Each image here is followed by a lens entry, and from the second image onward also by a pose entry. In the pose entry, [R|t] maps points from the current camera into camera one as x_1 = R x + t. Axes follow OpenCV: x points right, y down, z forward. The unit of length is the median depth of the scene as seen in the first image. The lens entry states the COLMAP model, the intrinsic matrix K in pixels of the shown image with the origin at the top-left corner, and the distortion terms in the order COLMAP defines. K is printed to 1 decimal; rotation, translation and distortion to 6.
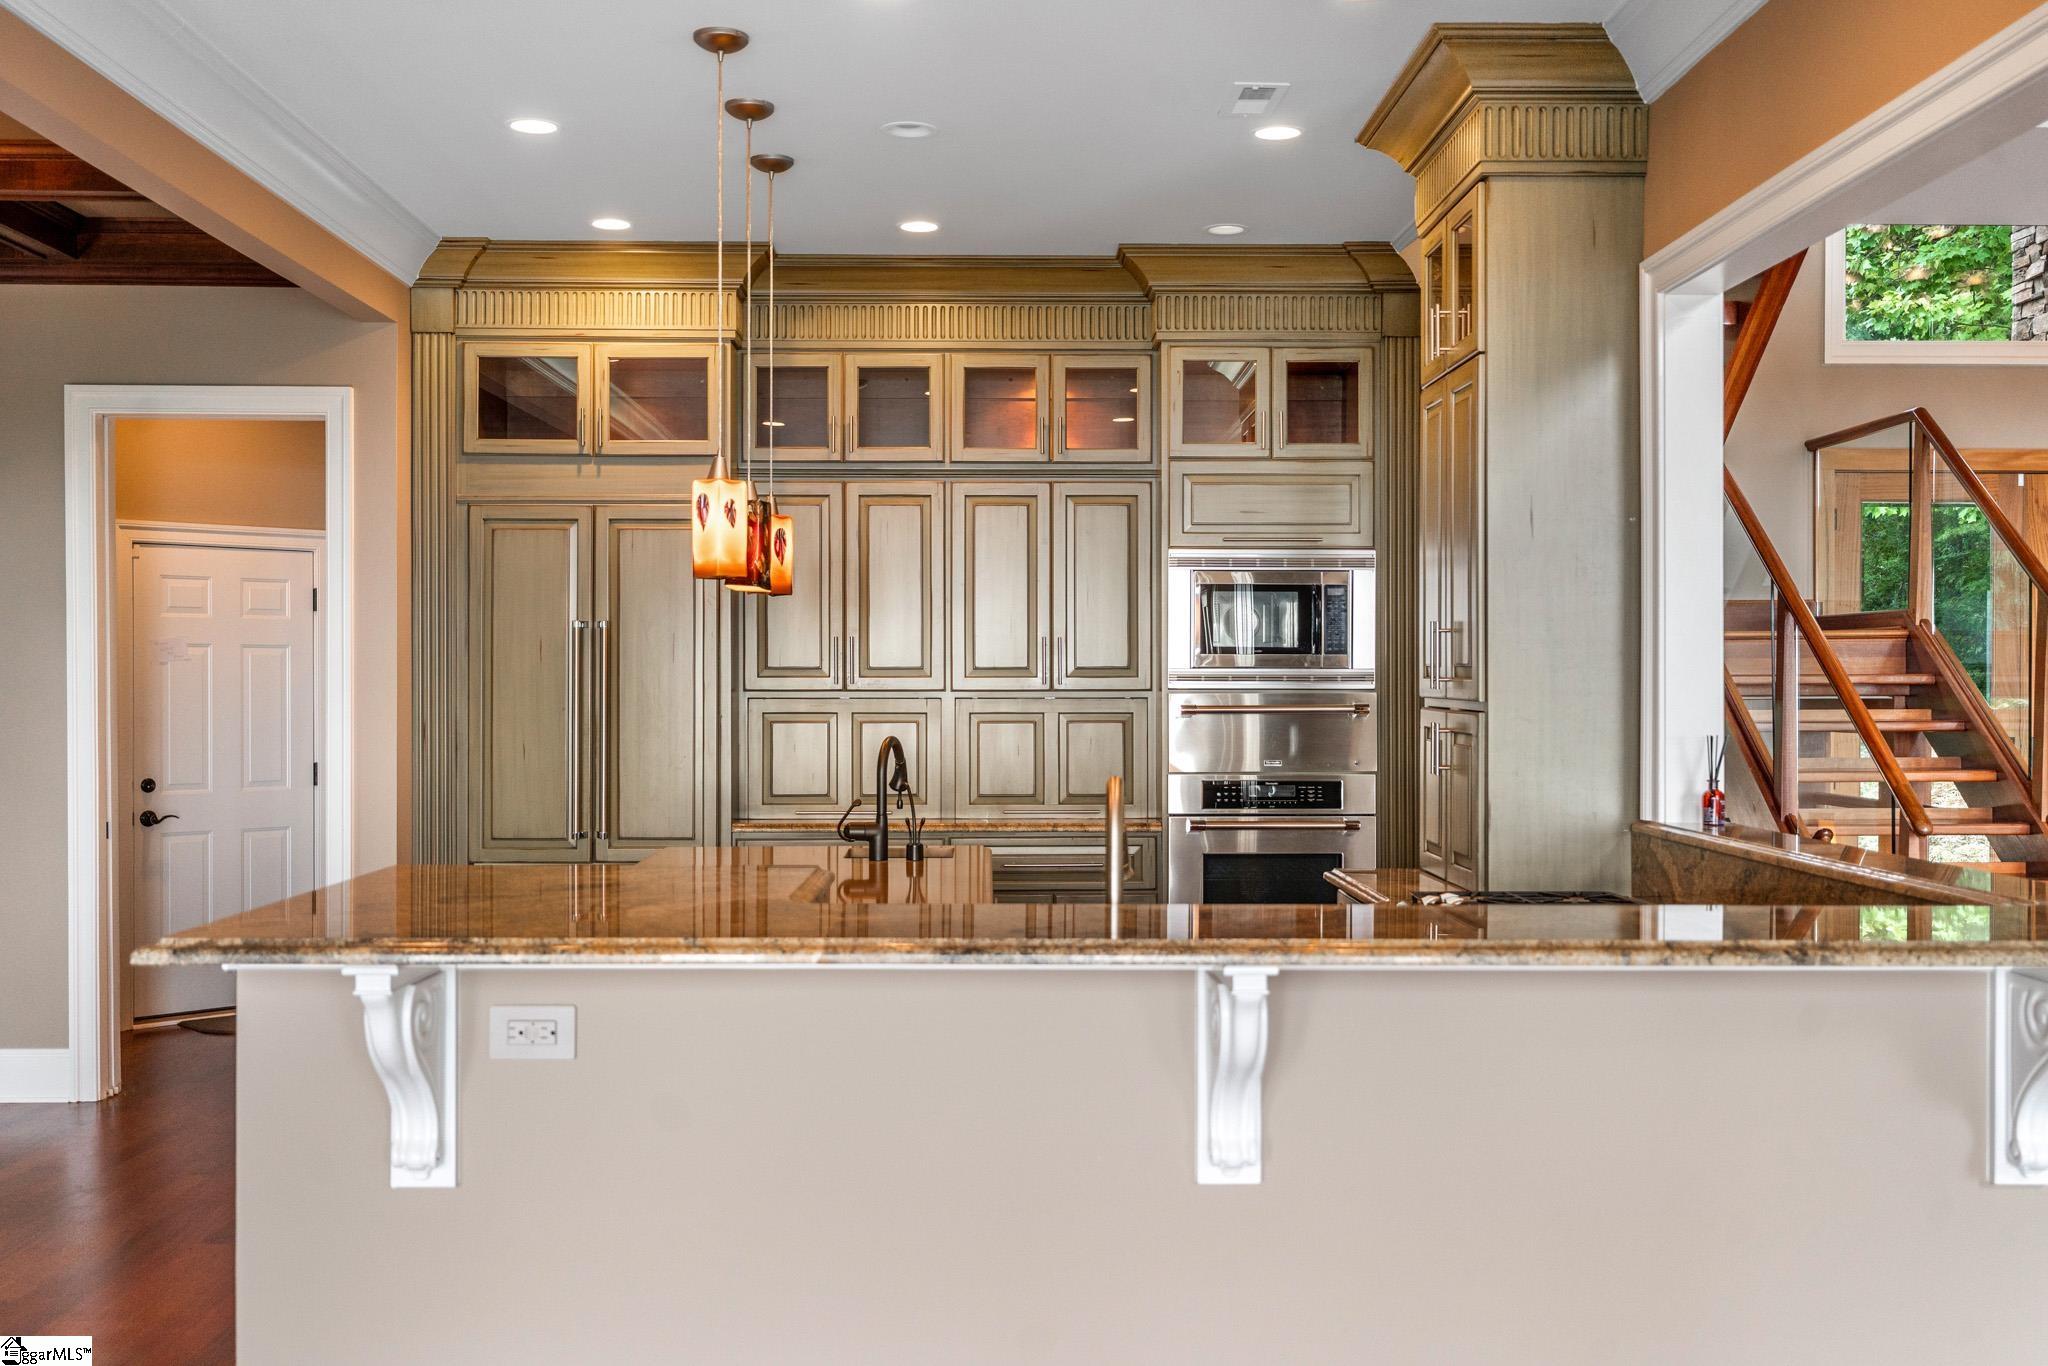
lens RADIAL K [[2054.9, 0, 1024.3], [0, 2054.9, 689.7], [0, 0, 1]] dist [-0.000212, 0.000000]
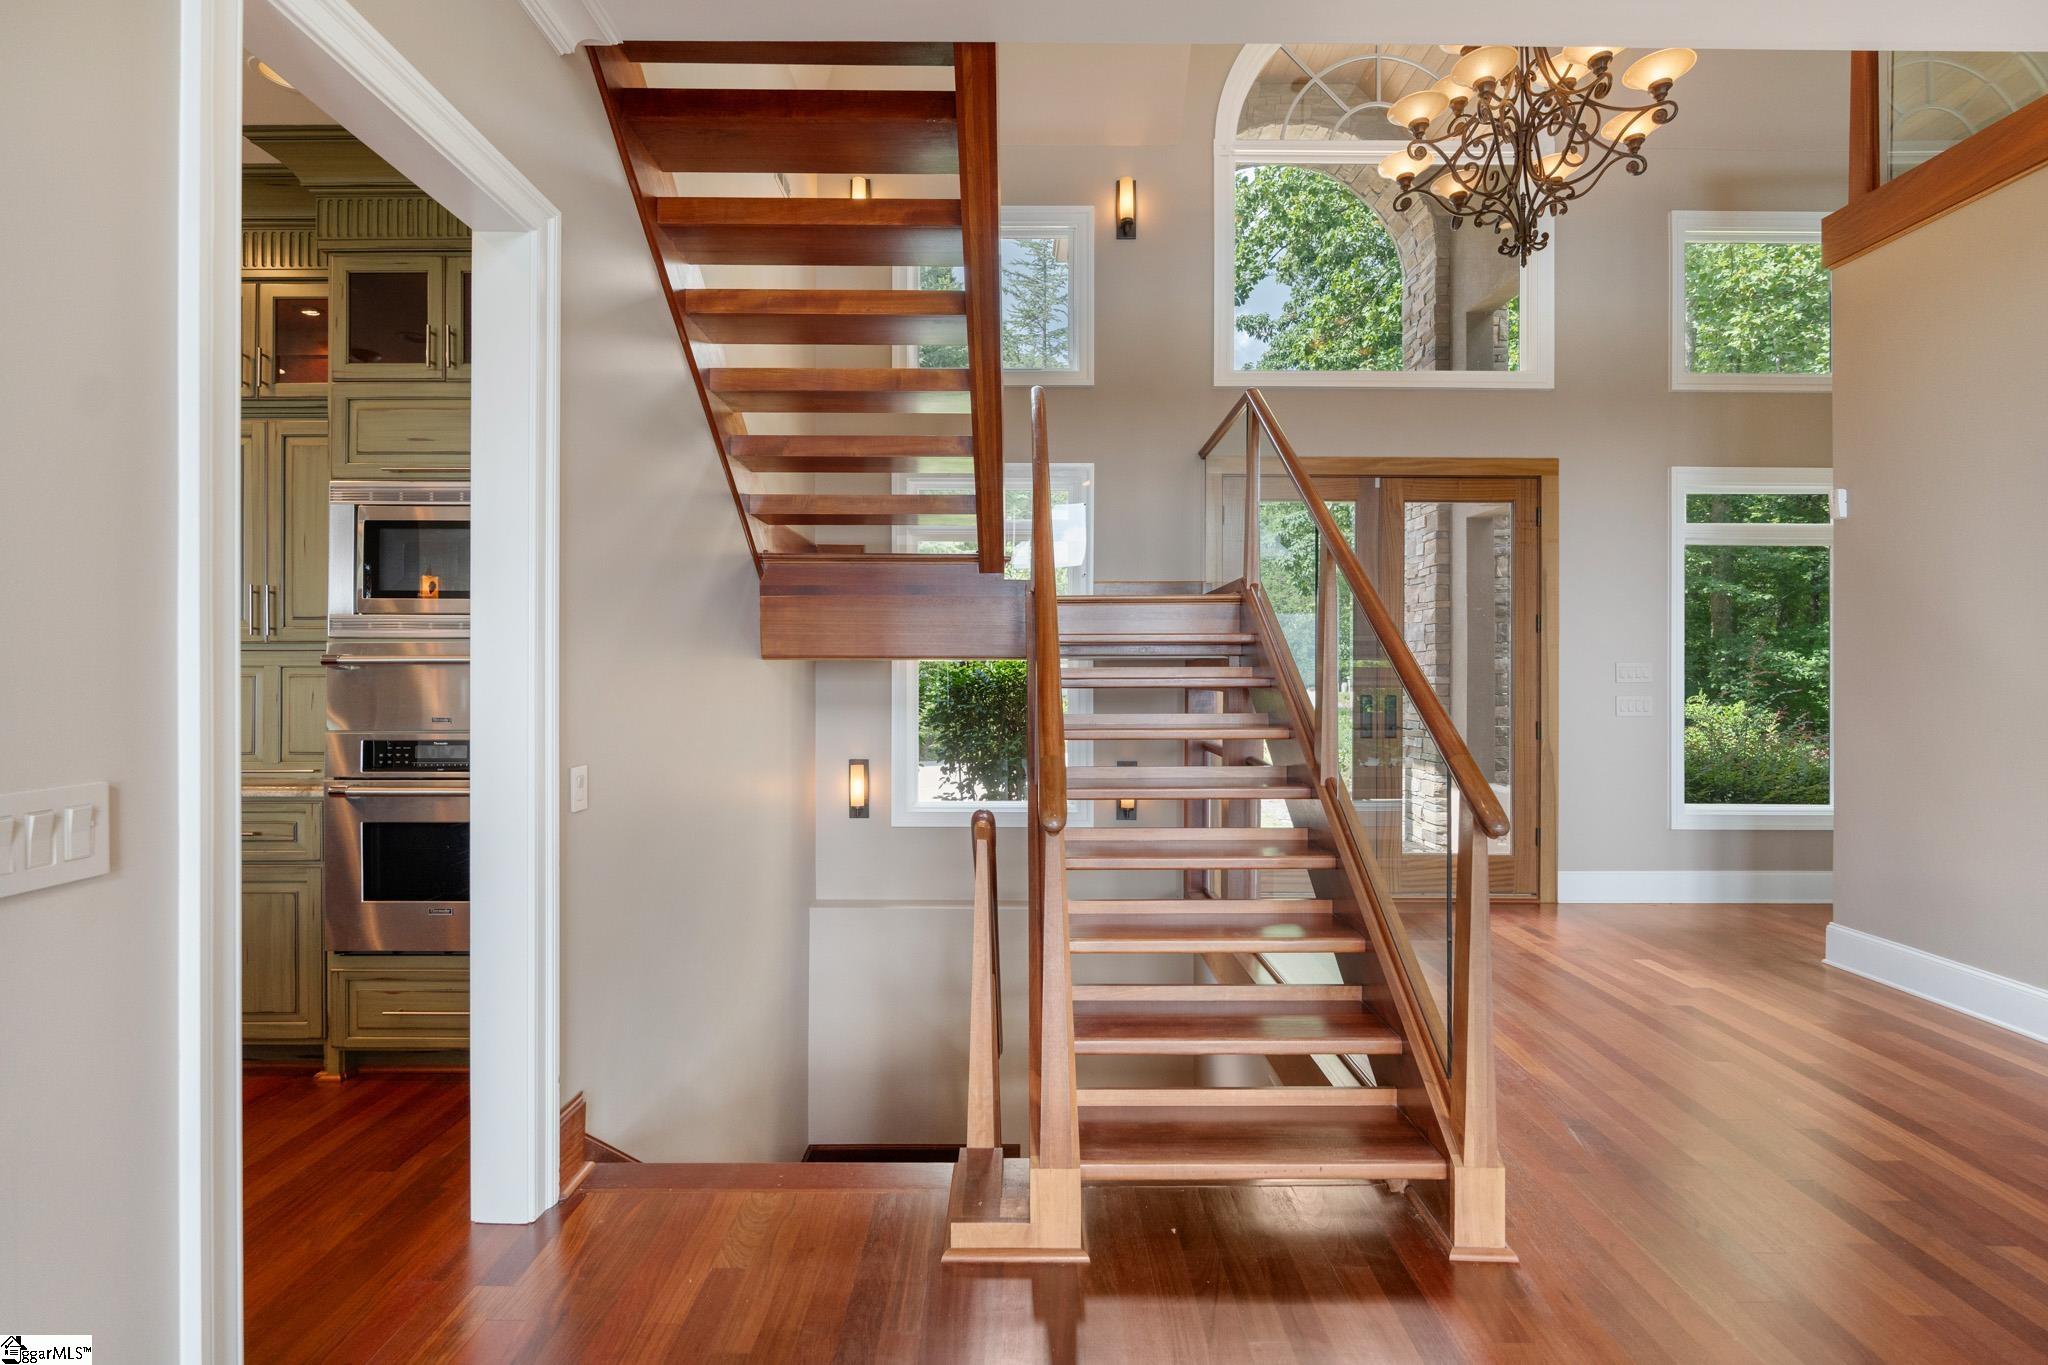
lens RADIAL K [[923.4, 0, 1024.1], [0, 923.4, 668.4], [0, 0, 1]] dist [-0.001507, 0.000361]
pose [[0.999908, 0.005234, -0.012509, 0.329205], [-0.005164, 0.999971, 0.005611, 0.008100], [0.012538, -0.005546, 0.999906, 0.520879]]
